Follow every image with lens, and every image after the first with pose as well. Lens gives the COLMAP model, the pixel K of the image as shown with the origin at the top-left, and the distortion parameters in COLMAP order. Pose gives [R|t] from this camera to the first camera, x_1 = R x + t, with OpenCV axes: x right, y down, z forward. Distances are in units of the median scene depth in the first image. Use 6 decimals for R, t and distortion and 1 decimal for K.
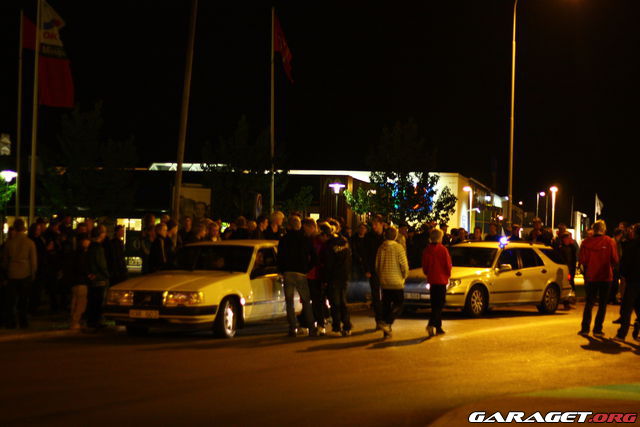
lens RADIAL K [[1470.7, 0, 319.4], [0, 1470.7, 213.7], [0, 0, 1]] dist [-0.032873, 0.000000]
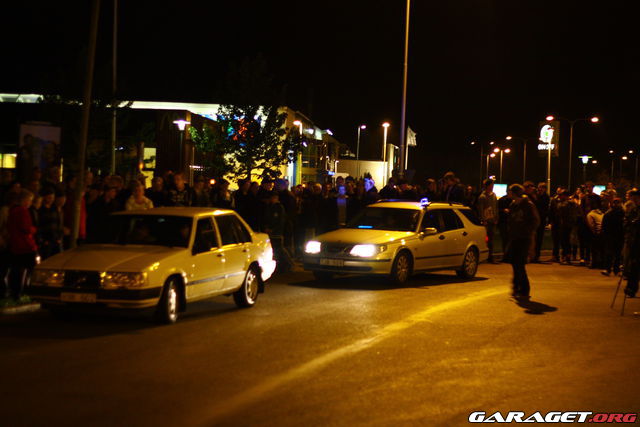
lens RADIAL K [[1470.7, 0, 320.7], [0, 1470.7, 213.0], [0, 0, 1]] dist [-0.032873, 0.000000]
pose [[0.989987, 0.008089, 0.140923, -0.072306], [-0.015219, 0.998653, 0.049594, -0.019678], [-0.140333, -0.051242, 0.988778, 0.086214]]
